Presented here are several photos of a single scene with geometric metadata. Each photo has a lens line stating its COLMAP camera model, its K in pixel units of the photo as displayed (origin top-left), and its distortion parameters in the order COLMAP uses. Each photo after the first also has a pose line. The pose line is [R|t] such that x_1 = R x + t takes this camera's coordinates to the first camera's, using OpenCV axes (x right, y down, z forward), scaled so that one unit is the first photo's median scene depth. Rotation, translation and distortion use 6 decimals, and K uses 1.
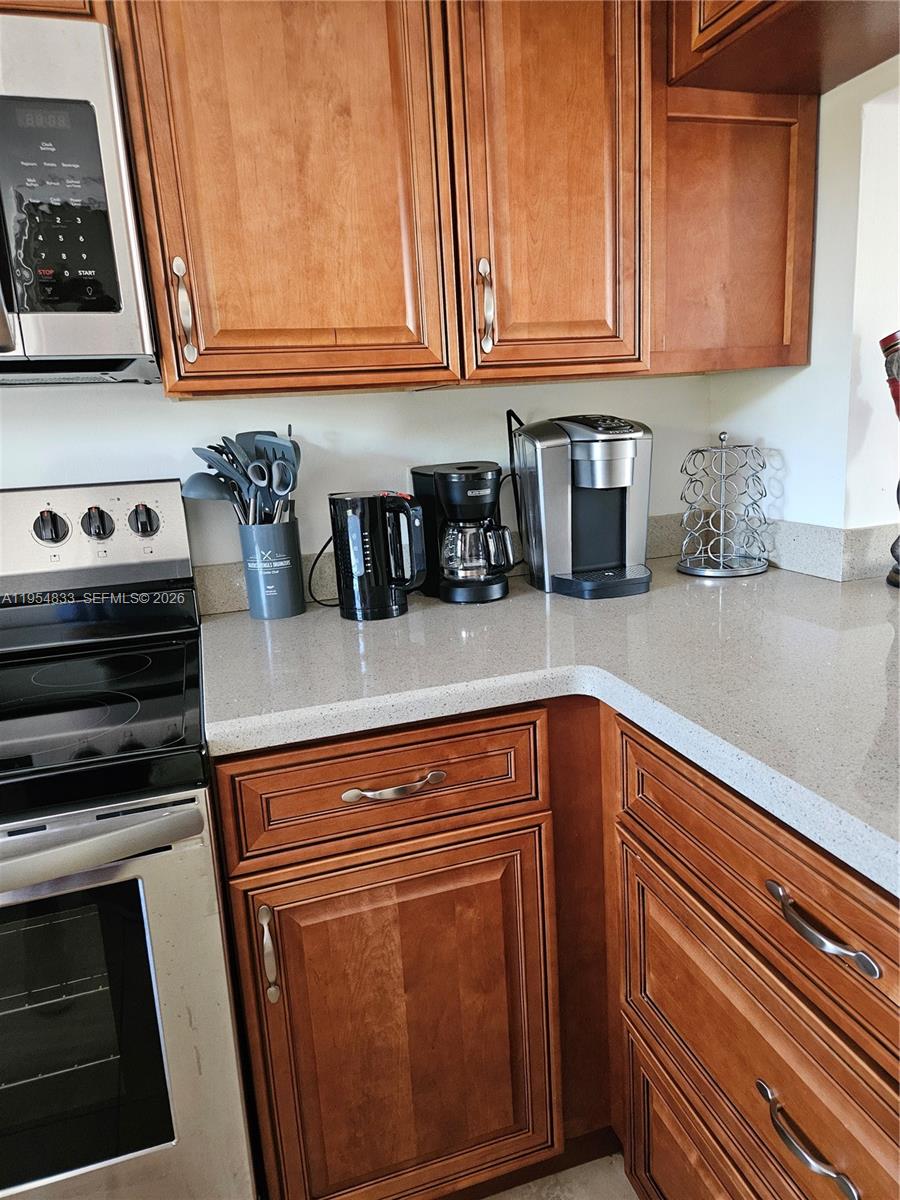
lens RADIAL K [[788.8, 0, 439.3], [0, 788.8, 594.1], [0, 0, 1]] dist [0.065737, -0.047397]
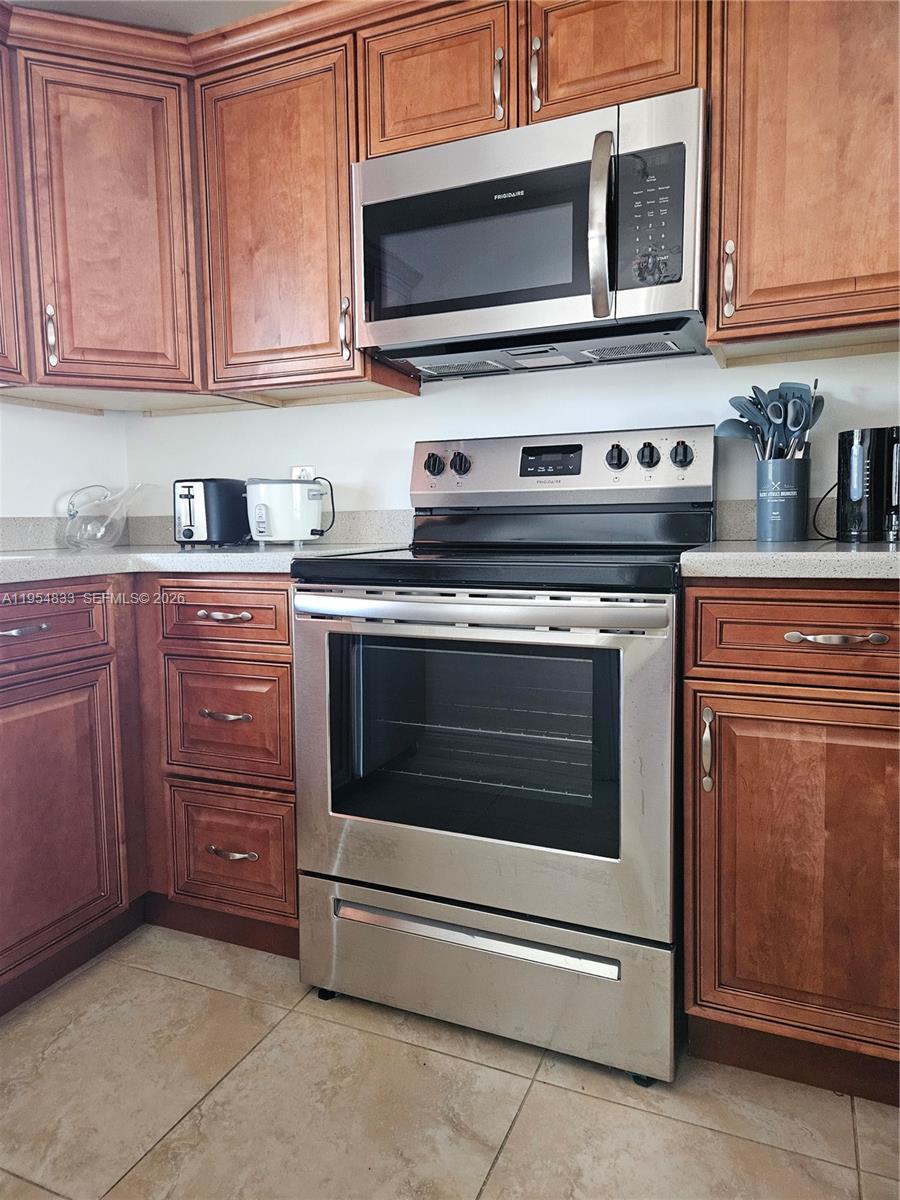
lens RADIAL K [[805.9, 0, 450.0], [0, 805.9, 600.0], [0, 0, 1]] dist [0.072559, -0.059107]
pose [[0.756188, 0.099994, -0.646669, 0.270988], [-0.172084, 0.983858, -0.049094, 0.326355], [0.631322, 0.148406, 0.761189, -0.263272]]
